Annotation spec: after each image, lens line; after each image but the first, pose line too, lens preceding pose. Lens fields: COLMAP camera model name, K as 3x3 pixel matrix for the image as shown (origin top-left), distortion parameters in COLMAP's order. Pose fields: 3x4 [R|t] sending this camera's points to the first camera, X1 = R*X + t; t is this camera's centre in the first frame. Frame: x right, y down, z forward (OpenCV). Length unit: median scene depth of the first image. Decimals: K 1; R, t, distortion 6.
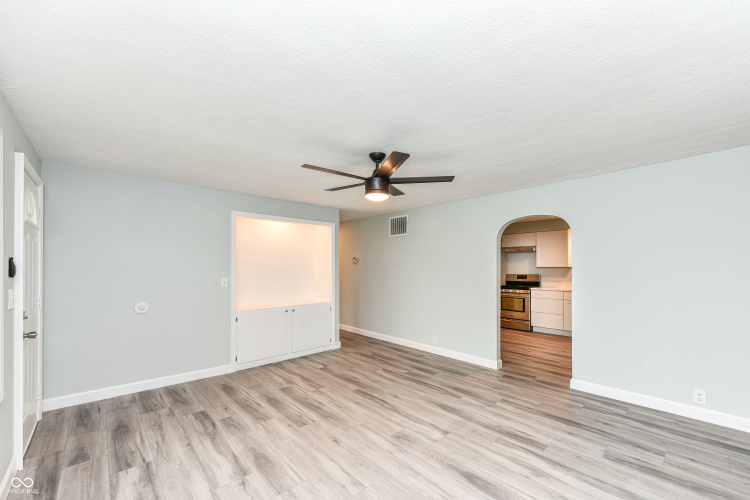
lens RADIAL K [[299.5, 0, 379.6], [0, 299.5, 266.5], [0, 0, 1]] dist [0.006758, -0.001178]
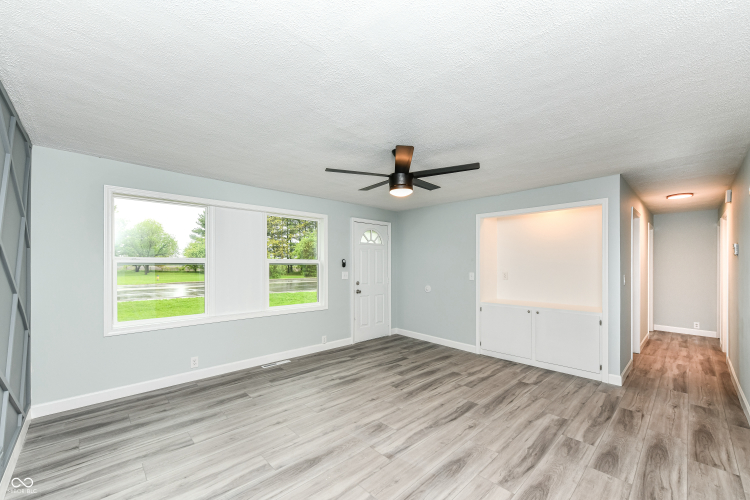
lens RADIAL K [[299.5, 0, 376.2], [0, 299.5, 265.1], [0, 0, 1]] dist [0.006758, -0.001178]
pose [[0.017840, 0.000578, -0.999841, 0.898558], [0.001428, 0.999999, 0.000603, 0.011036], [0.999840, -0.001438, 0.017839, 0.798130]]
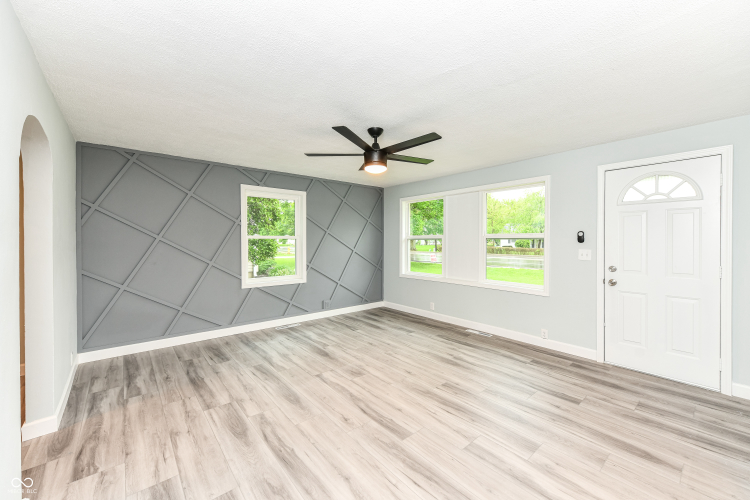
lens RADIAL K [[299.5, 0, 381.4], [0, 299.5, 245.1], [0, 0, 1]] dist [0.006758, -0.001178]
pose [[-0.999542, -0.000954, 0.030257, -0.054615], [-0.000562, 0.999916, 0.012955, 0.018955], [-0.030267, 0.012933, -0.999458, 1.827134]]
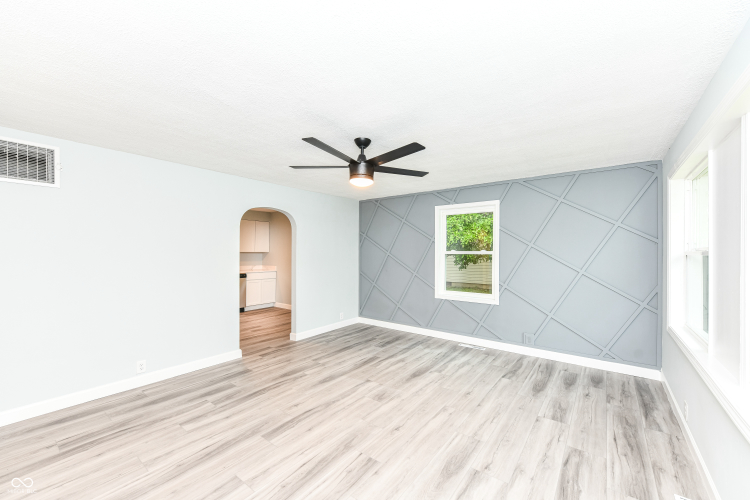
lens RADIAL K [[299.5, 0, 385.3], [0, 299.5, 253.6], [0, 0, 1]] dist [0.006758, -0.001178]
pose [[-0.185384, -0.003243, 0.982661, -0.890118], [-0.004992, 0.999985, 0.002359, 0.002896], [-0.982654, -0.004468, -0.185397, 0.984562]]
